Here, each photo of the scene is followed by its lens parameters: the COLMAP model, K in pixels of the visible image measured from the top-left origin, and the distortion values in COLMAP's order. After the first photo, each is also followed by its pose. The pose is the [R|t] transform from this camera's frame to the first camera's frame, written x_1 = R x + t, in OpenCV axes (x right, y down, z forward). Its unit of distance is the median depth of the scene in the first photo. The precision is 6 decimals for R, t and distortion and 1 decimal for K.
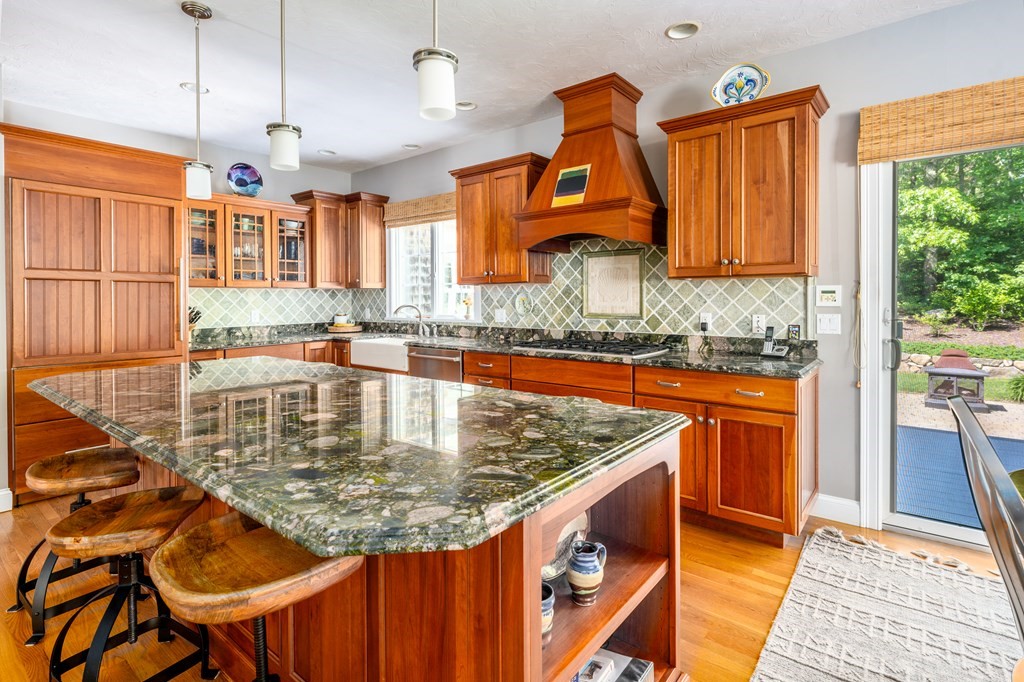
lens RADIAL K [[509.1, 0, 516.7], [0, 509.1, 296.1], [0, 0, 1]] dist [-0.002146, -0.000853]
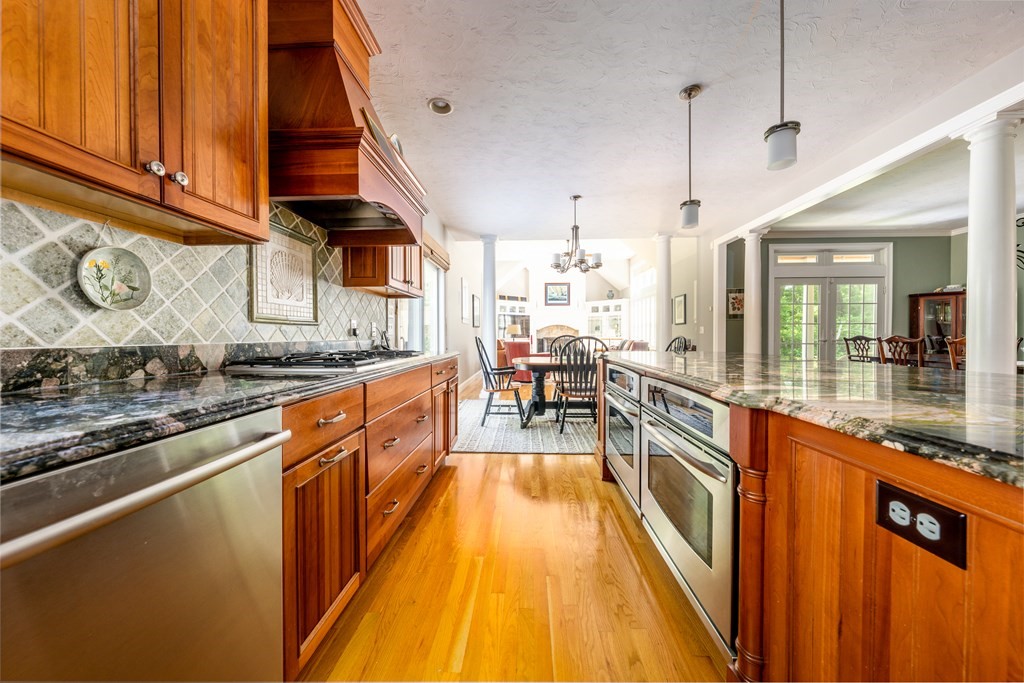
lens RADIAL K [[348.5, 0, 512.0], [0, 348.5, 341.5], [0, 0, 1]] dist [0.000212, -0.000006]
pose [[-0.585161, -0.005523, 0.810898, -0.299809], [0.003894, 0.999946, 0.009620, 0.050221], [-0.810908, 0.008787, -0.585108, 0.794365]]
